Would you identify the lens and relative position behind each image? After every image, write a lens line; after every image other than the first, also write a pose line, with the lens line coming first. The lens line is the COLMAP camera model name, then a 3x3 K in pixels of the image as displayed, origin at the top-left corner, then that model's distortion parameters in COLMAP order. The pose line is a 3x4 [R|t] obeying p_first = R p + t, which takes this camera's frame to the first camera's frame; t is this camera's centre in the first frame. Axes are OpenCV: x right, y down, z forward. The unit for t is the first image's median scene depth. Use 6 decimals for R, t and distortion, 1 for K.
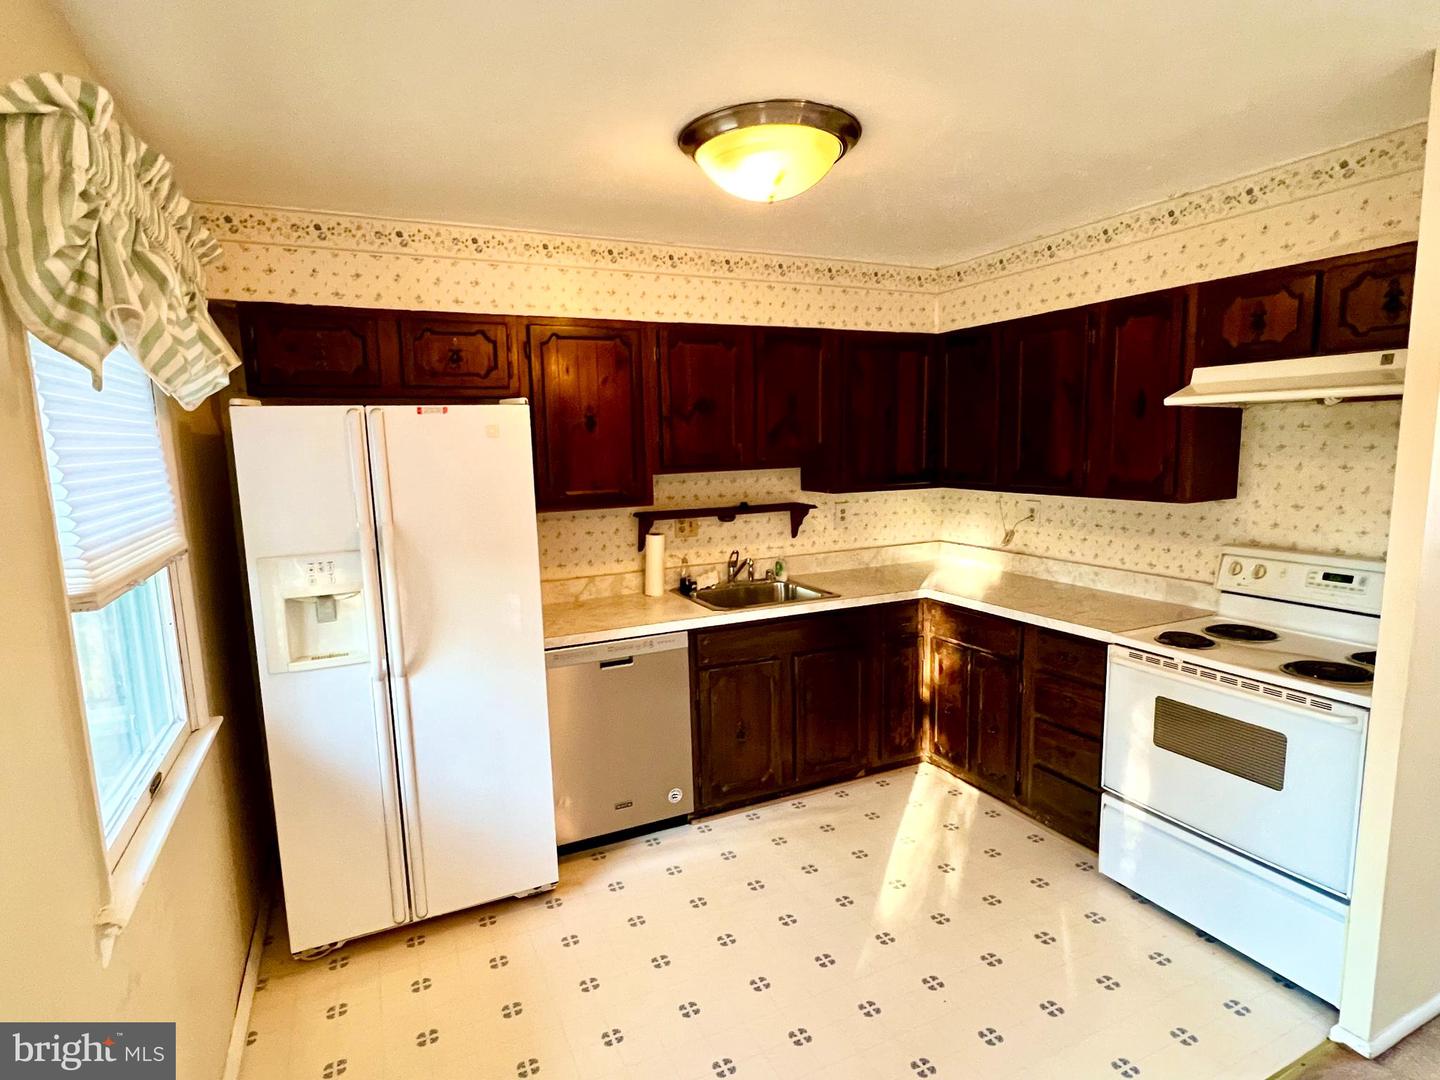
lens RADIAL K [[751.6, 0, 713.2], [0, 751.6, 541.7], [0, 0, 1]] dist [0.003770, 0.000566]
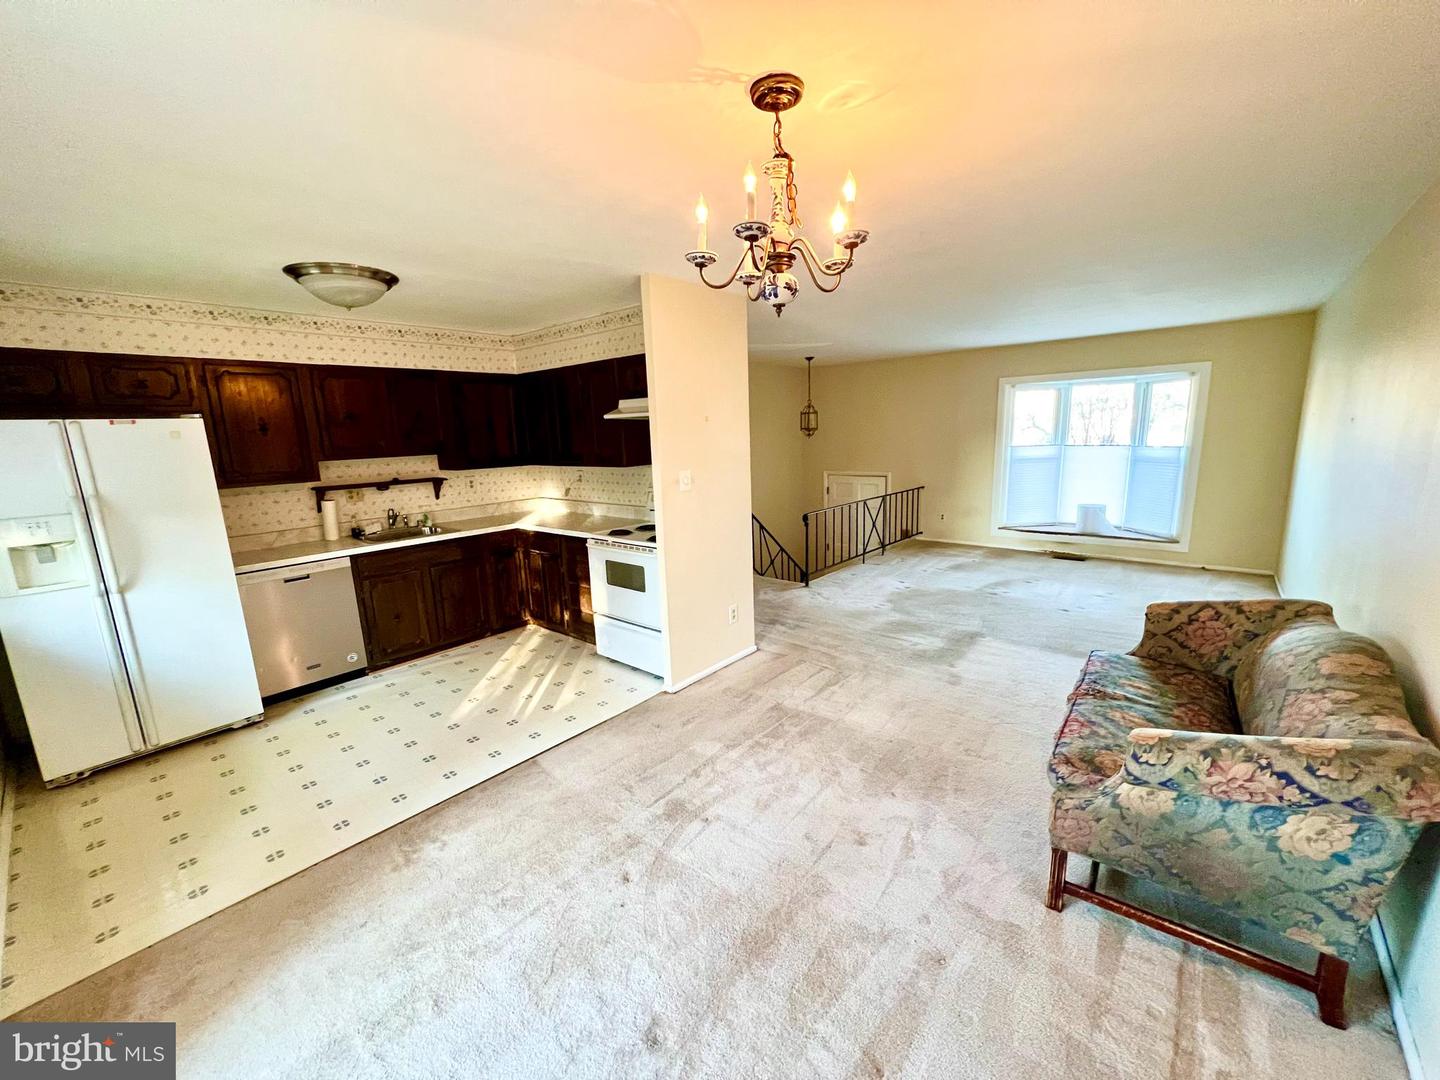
lens RADIAL K [[580.3, 0, 726.5], [0, 580.3, 540.0], [0, 0, 1]] dist [-0.000600, 0.000977]
pose [[0.912418, -0.083599, 0.400631, 0.216610], [0.067169, 0.996230, 0.054907, 0.070702], [-0.403711, -0.023189, 0.914593, -0.499612]]
